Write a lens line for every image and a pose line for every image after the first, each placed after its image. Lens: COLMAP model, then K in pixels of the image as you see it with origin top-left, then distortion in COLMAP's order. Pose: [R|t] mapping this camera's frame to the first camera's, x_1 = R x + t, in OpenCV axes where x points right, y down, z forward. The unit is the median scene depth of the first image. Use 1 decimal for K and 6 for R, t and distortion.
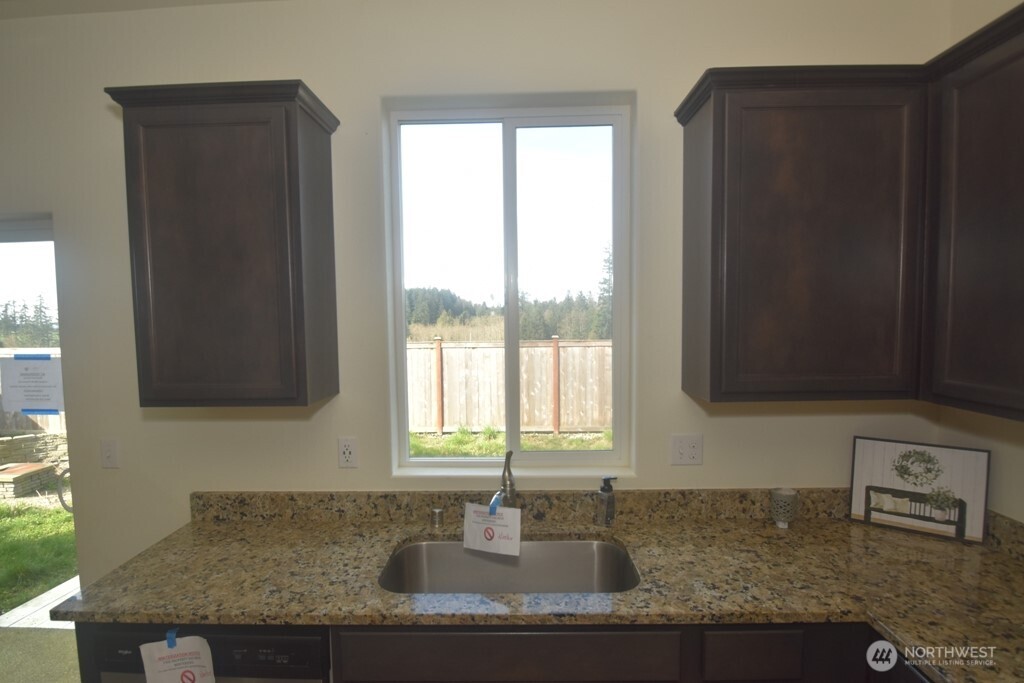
lens RADIAL K [[532.7, 0, 511.0], [0, 532.7, 344.0], [0, 0, 1]] dist [-0.005353, -0.000832]
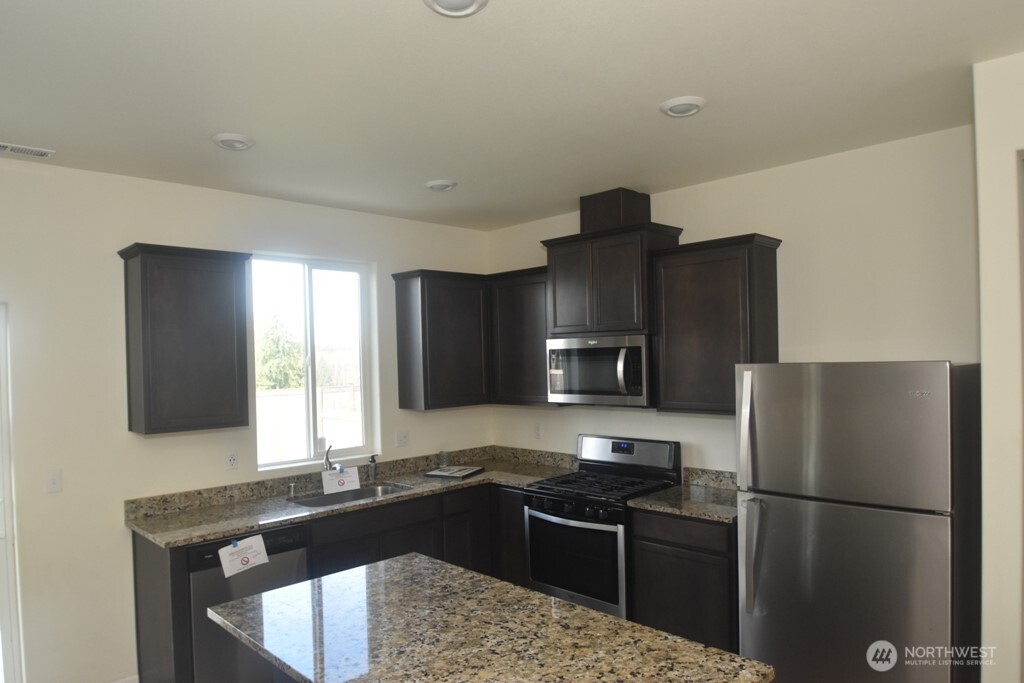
lens RADIAL K [[652.0, 0, 513.2], [0, 652.0, 347.7], [0, 0, 1]] dist [0.002665, 0.000359]
pose [[0.680314, 0.009824, 0.732855, -1.184258], [0.050274, 0.996930, -0.060034, 0.028892], [-0.731195, 0.077685, 0.677731, -0.980729]]
